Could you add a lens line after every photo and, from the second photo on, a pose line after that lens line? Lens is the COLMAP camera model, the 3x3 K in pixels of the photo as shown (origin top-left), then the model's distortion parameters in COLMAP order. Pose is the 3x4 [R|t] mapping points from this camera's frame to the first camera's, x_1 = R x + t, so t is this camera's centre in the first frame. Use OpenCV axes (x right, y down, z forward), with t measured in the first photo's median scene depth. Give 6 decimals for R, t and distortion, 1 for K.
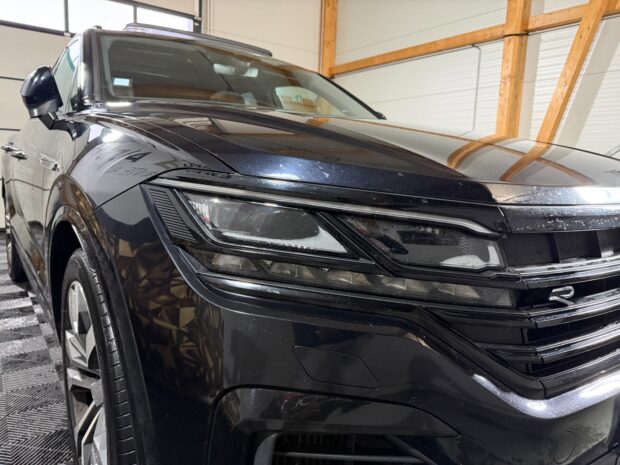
lens RADIAL K [[439.3, 0, 305.6], [0, 439.3, 234.3], [0, 0, 1]] dist [0.049971, -0.057949]
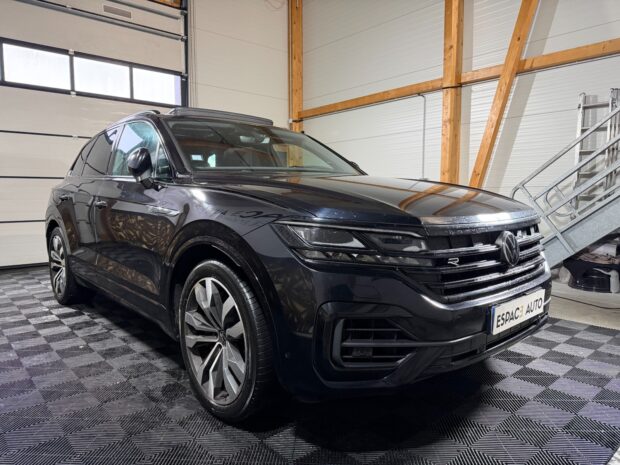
lens RADIAL K [[439.3, 0, 306.2], [0, 439.3, 231.5], [0, 0, 1]] dist [0.049971, -0.057949]
pose [[0.995476, -0.046986, 0.082586, -0.059940], [0.052398, 0.996533, -0.064628, 0.013049], [-0.079263, 0.068663, 0.994486, -0.196437]]
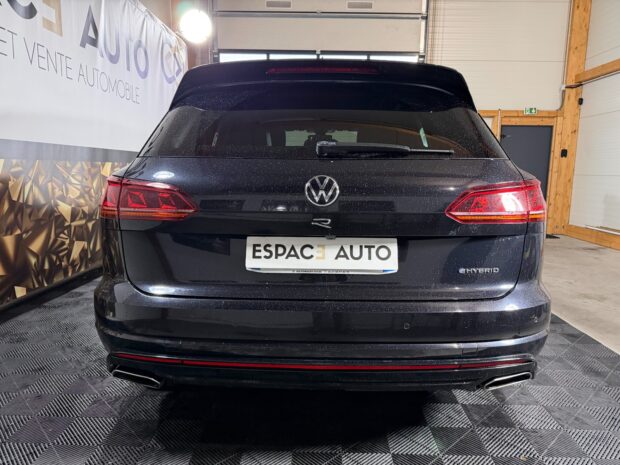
lens RADIAL K [[439.3, 0, 307.6], [0, 439.3, 233.6], [0, 0, 1]] dist [0.049971, -0.057949]
pose [[0.793879, 0.066901, -0.604384, 0.341272], [-0.082434, 0.996594, 0.002035, -0.009416], [0.602462, 0.048206, 0.796690, -0.071907]]
